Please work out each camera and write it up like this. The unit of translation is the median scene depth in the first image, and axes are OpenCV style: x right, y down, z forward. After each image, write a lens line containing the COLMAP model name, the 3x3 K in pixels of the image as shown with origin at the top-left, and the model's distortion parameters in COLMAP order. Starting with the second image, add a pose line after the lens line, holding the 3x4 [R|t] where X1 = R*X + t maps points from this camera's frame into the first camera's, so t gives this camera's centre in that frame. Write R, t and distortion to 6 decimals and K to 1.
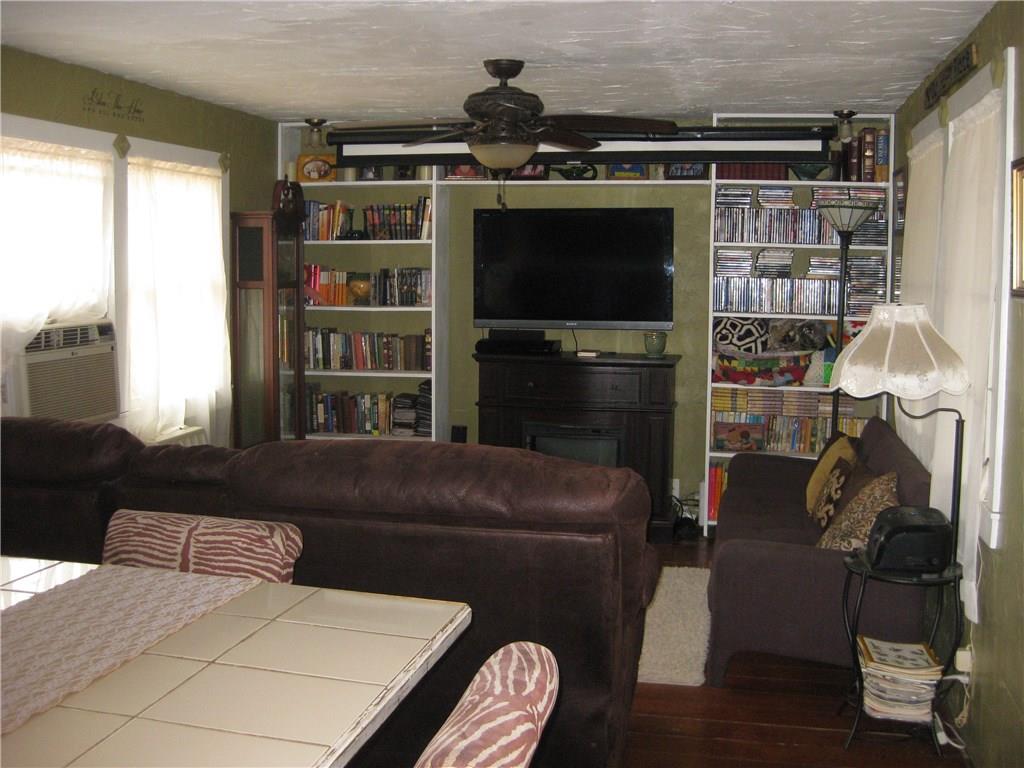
lens RADIAL K [[1135.8, 0, 491.4], [0, 1135.8, 368.4], [0, 0, 1]] dist [-0.197282, 0.168097]
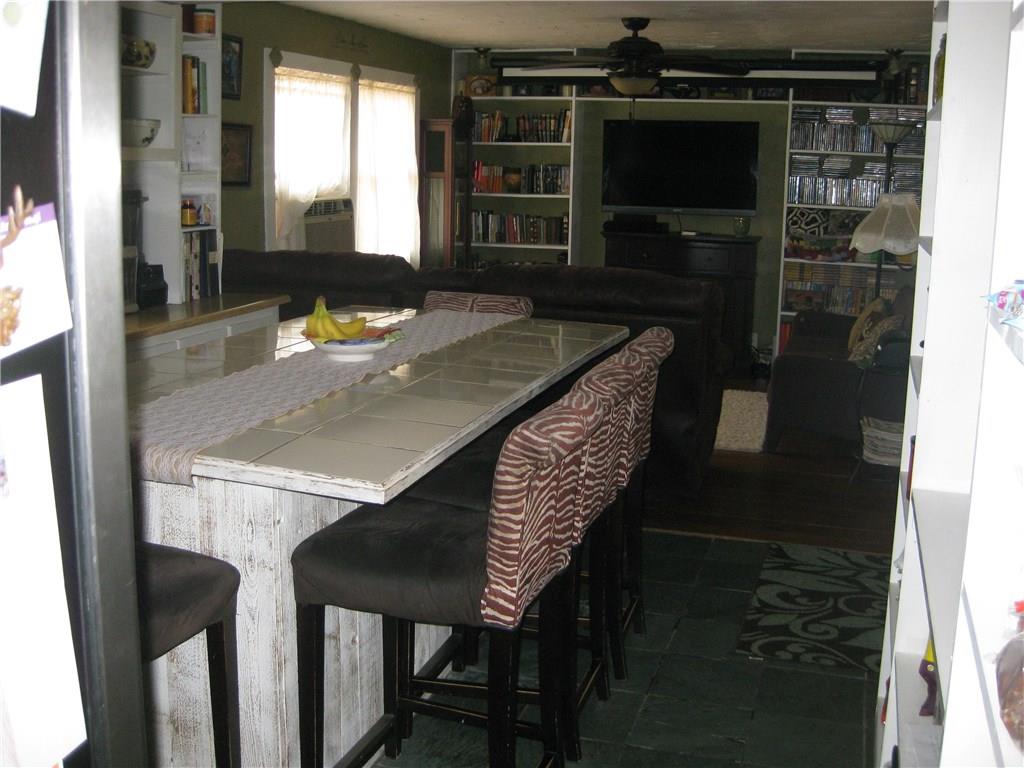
lens RADIAL K [[1135.8, 0, 491.4], [0, 1135.8, 368.4], [0, 0, 1]] dist [-0.197282, 0.168097]
pose [[0.996007, 0.028265, -0.084683, -0.027761], [-0.020820, 0.995943, 0.087539, 0.033438], [0.086813, -0.085427, 0.992555, -0.318459]]
